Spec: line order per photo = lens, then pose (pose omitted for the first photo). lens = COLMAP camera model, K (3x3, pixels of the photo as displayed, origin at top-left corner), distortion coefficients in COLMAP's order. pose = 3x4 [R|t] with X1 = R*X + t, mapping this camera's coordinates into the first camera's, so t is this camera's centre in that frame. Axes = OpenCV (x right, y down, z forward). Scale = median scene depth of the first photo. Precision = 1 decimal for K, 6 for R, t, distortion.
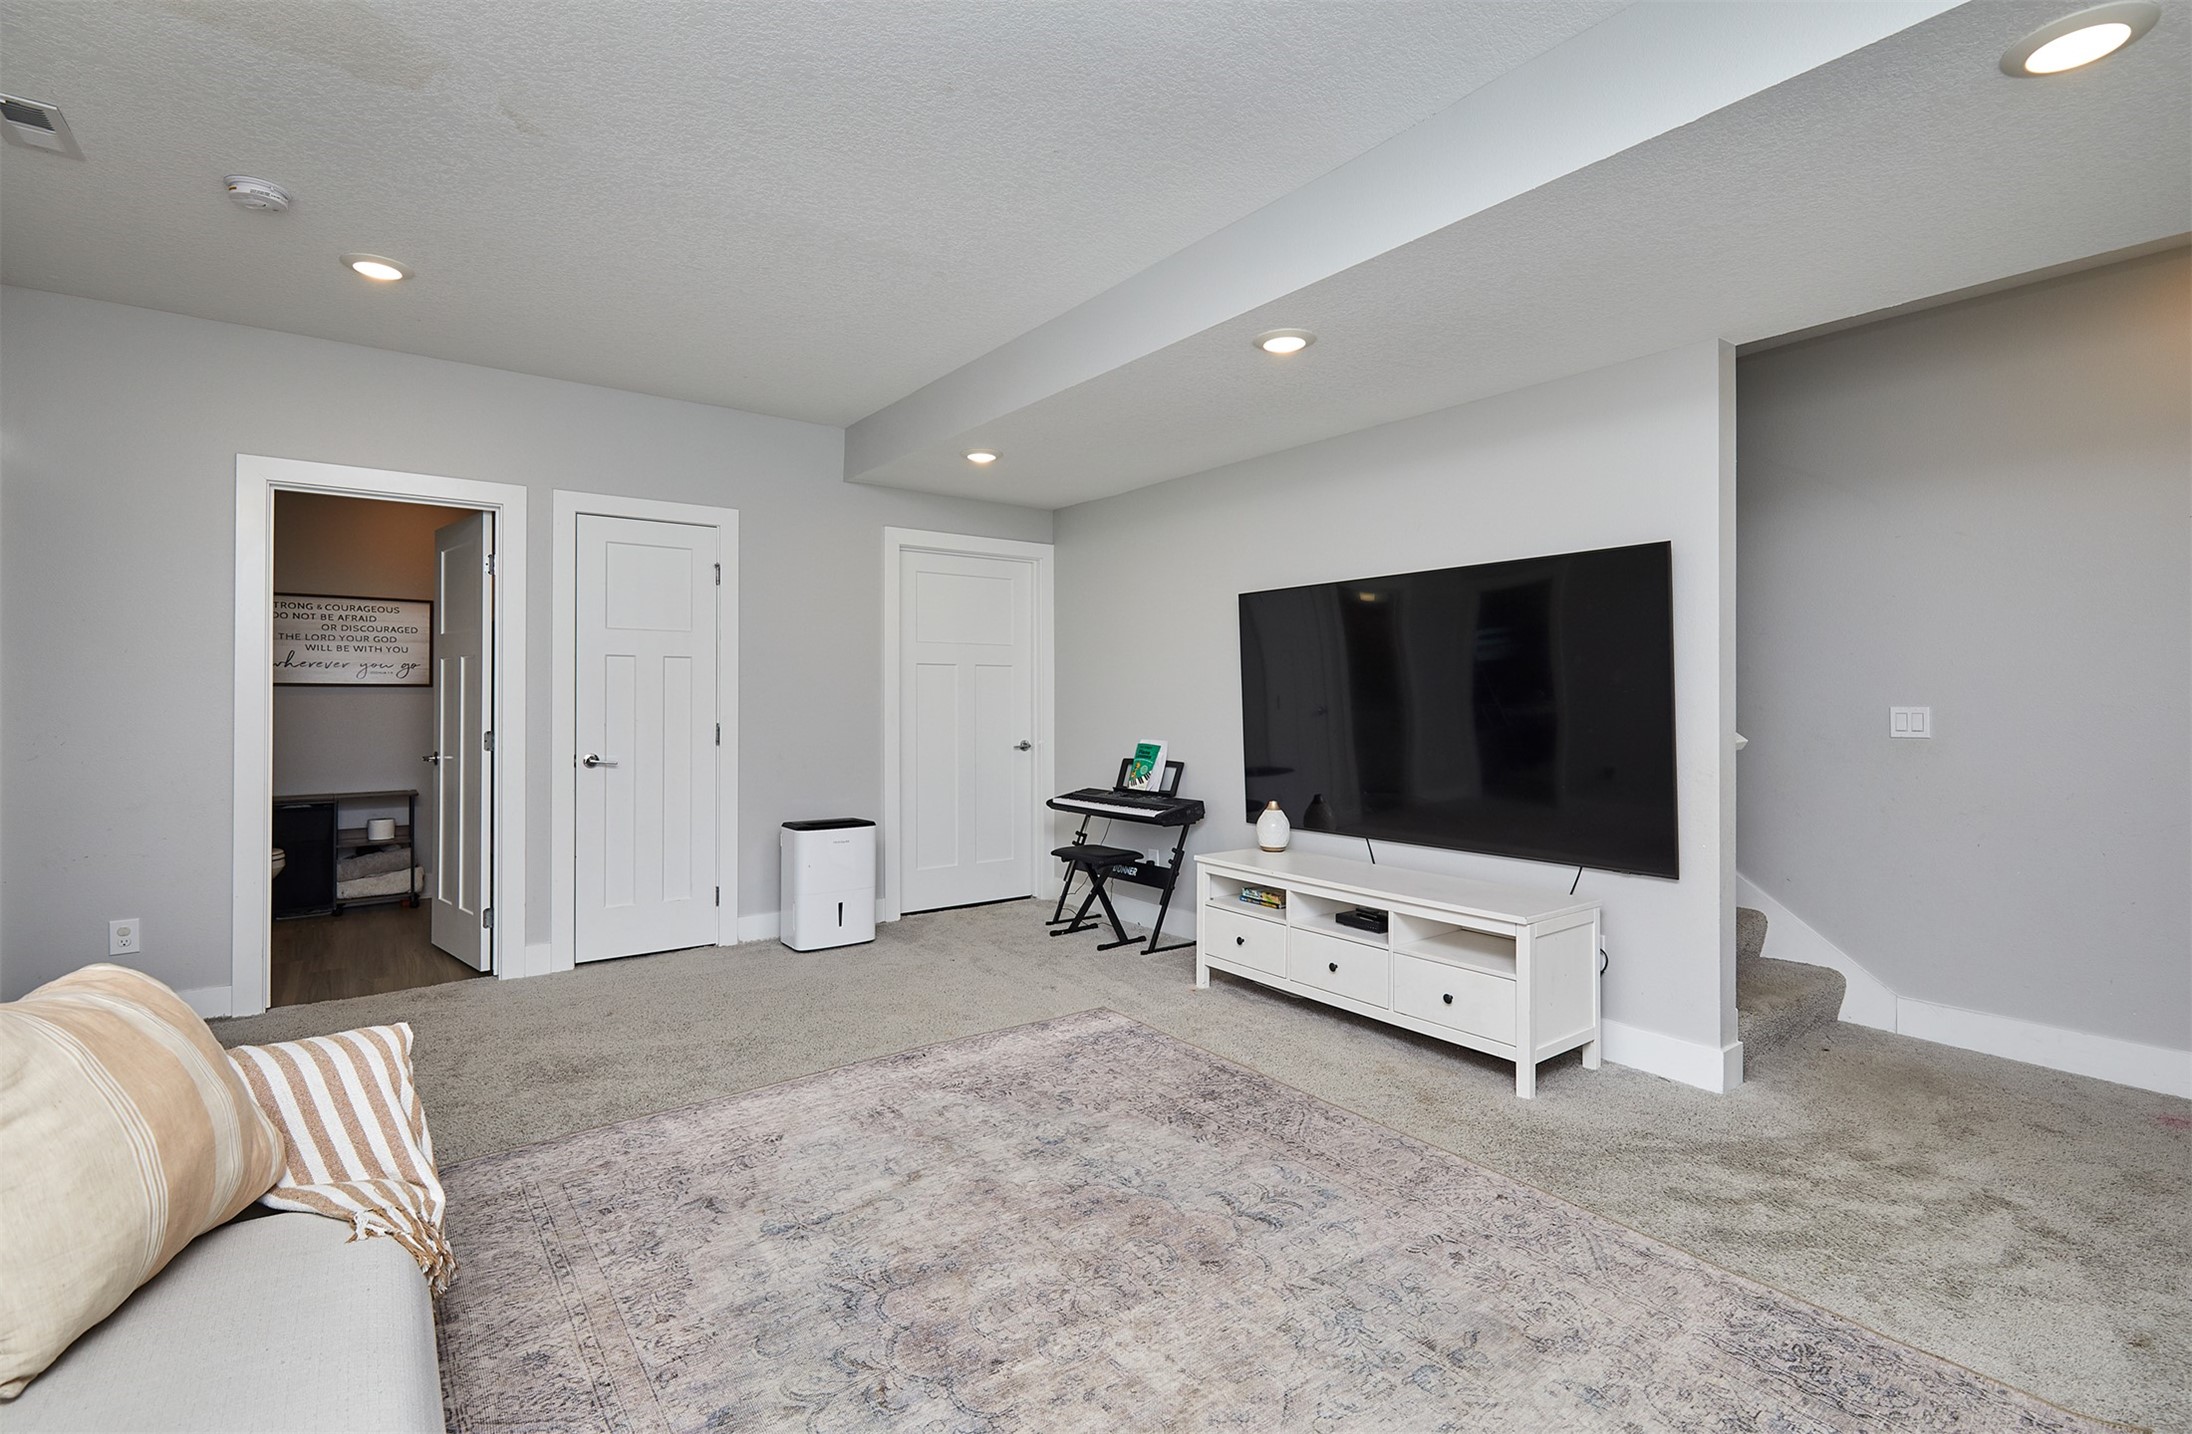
lens RADIAL K [[981.8, 0, 1089.7], [0, 981.8, 704.9], [0, 0, 1]] dist [0.004071, 0.000087]
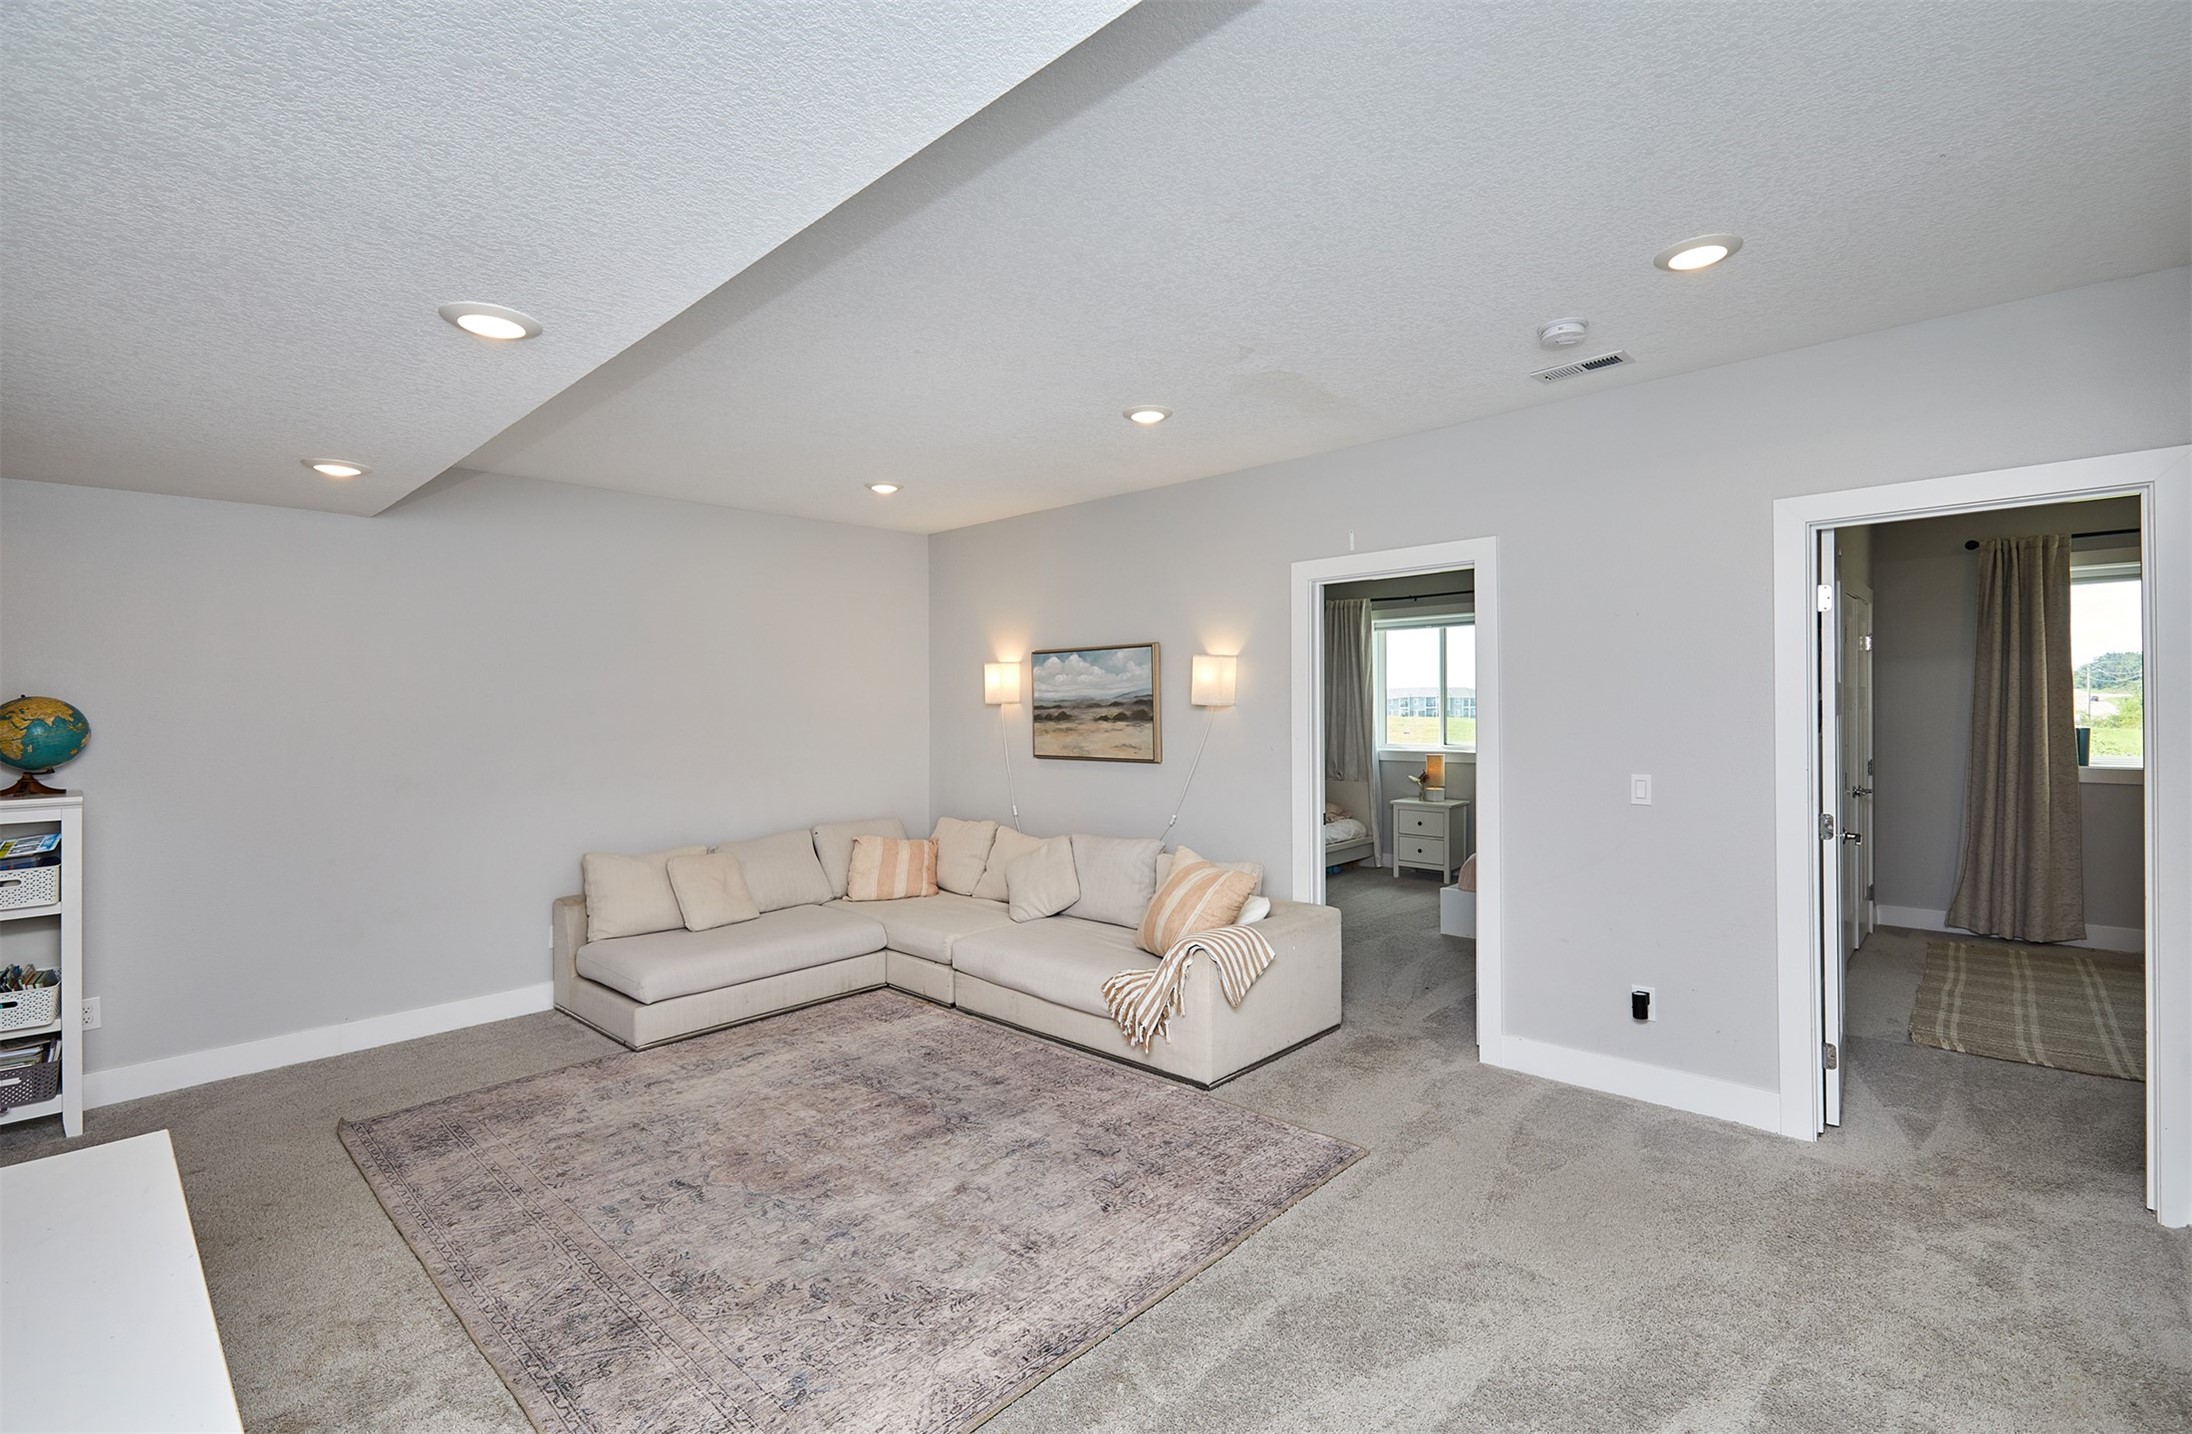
lens RADIAL K [[981.8, 0, 1097.6], [0, 981.8, 705.9], [0, 0, 1]] dist [0.004071, 0.000087]
pose [[-0.984371, 0.011230, -0.175751, -0.131980], [0.010172, 0.999924, 0.006922, -0.112703], [0.175815, 0.005026, -0.984410, 2.098227]]
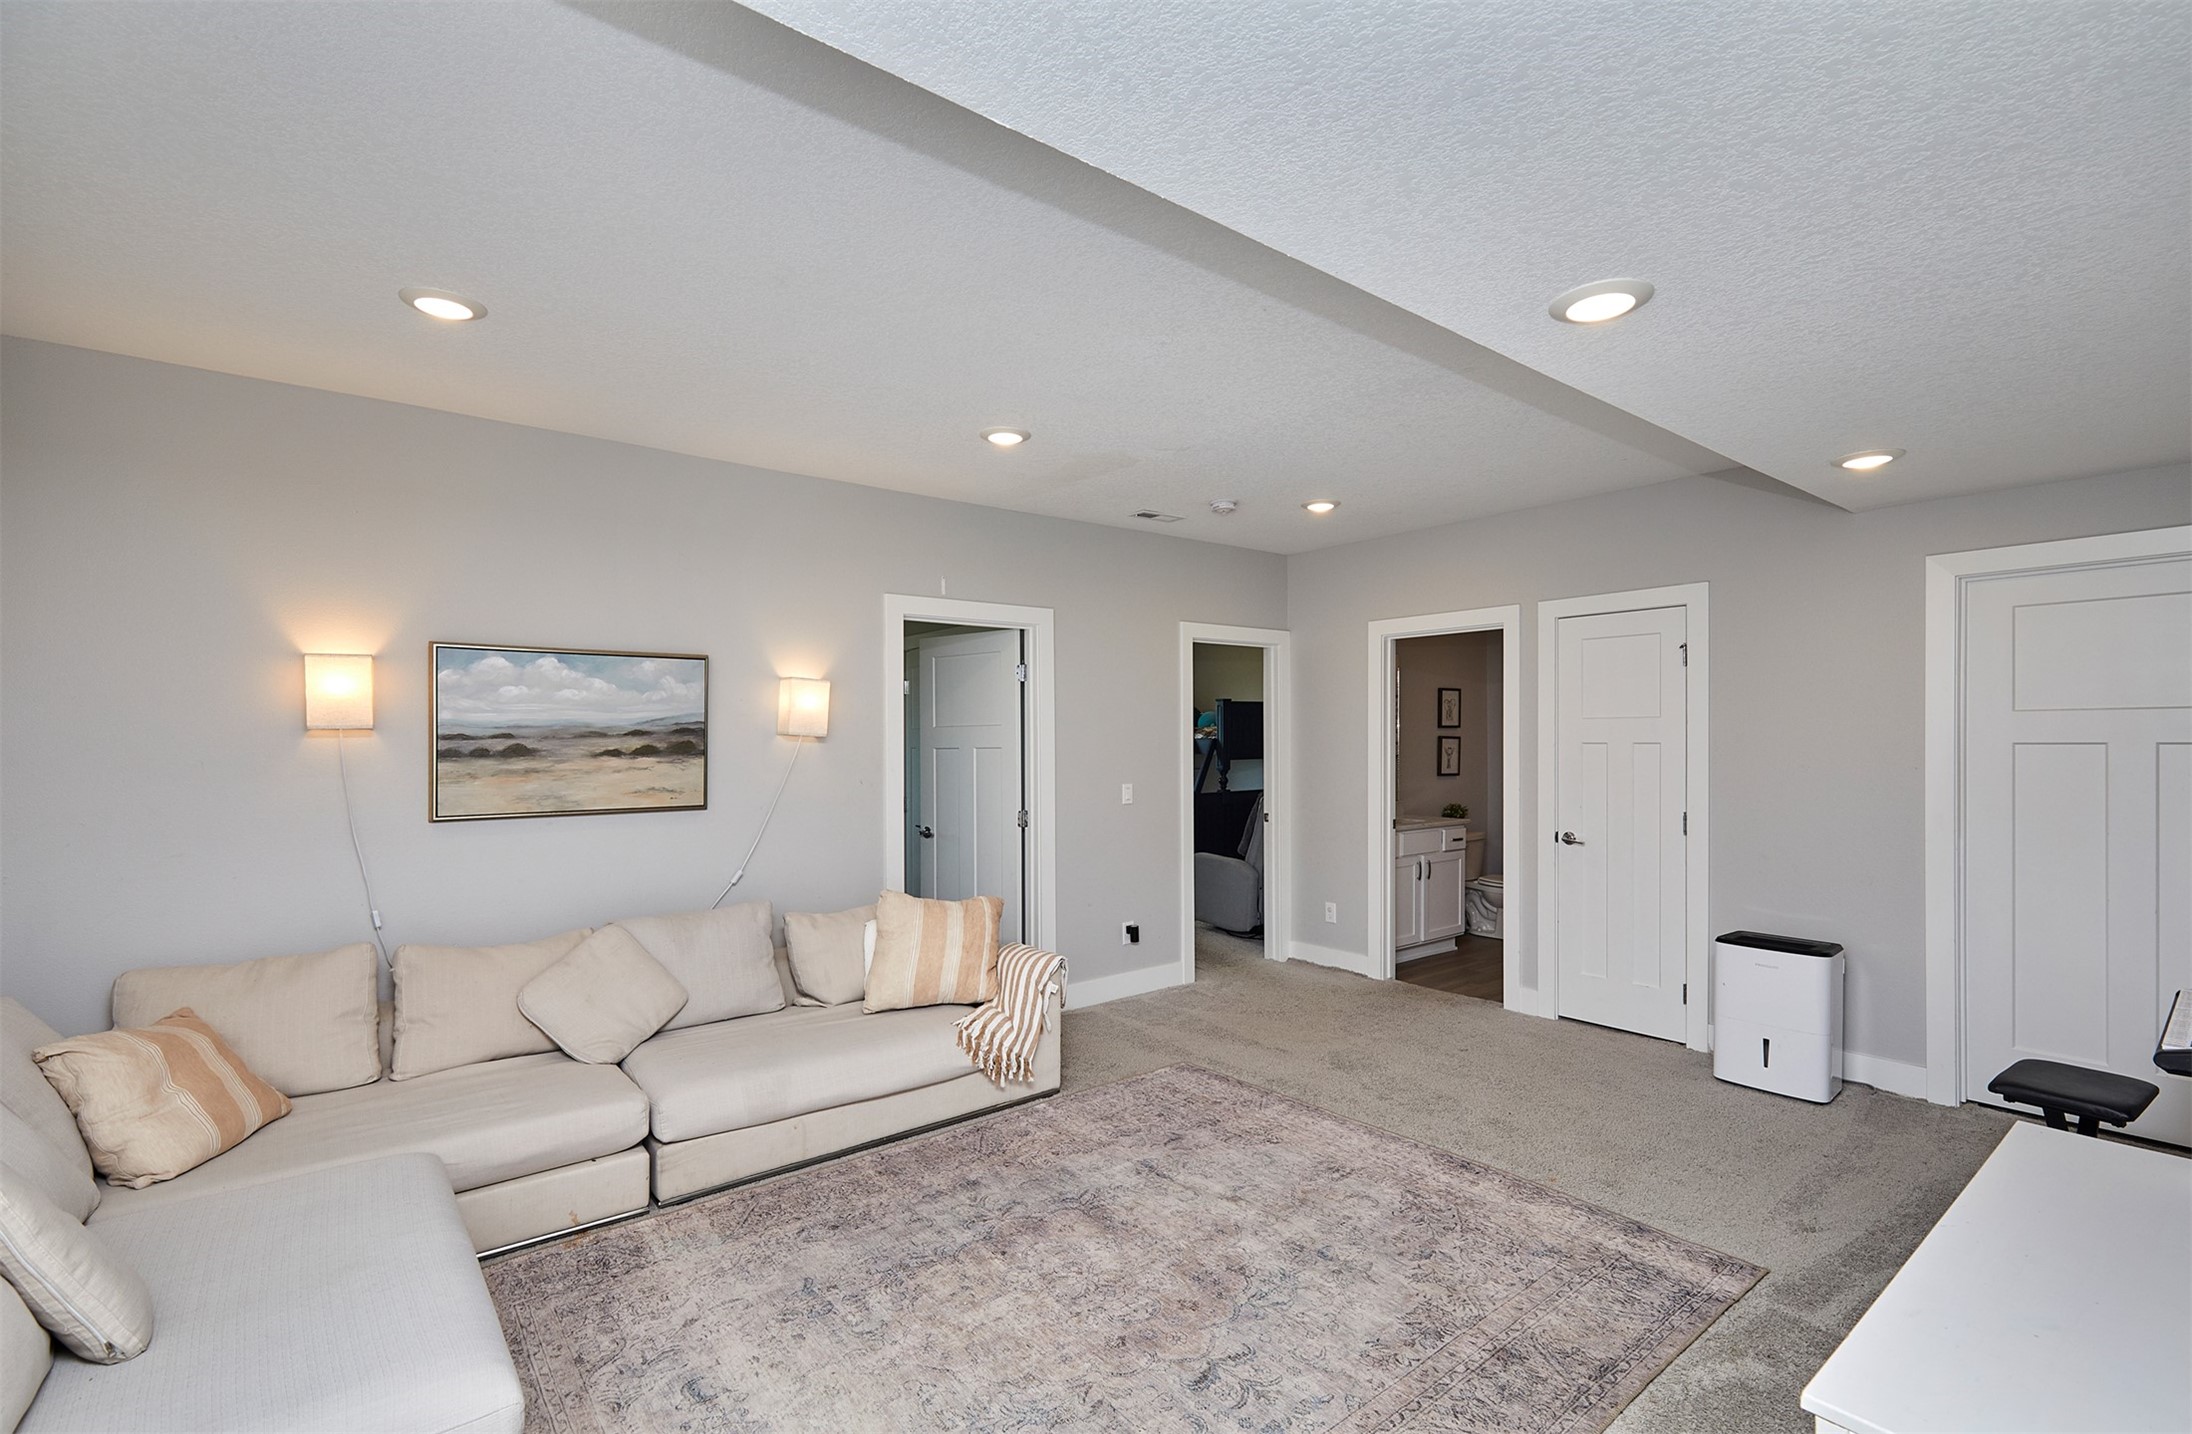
lens RADIAL K [[981.8, 0, 1136.6], [0, 981.8, 744.6], [0, 0, 1]] dist [0.004071, 0.000087]
pose [[0.059217, 0.003314, -0.998240, 0.990818], [-0.000904, 0.999994, 0.003266, -0.090194], [0.998245, 0.000709, 0.059220, 0.763049]]
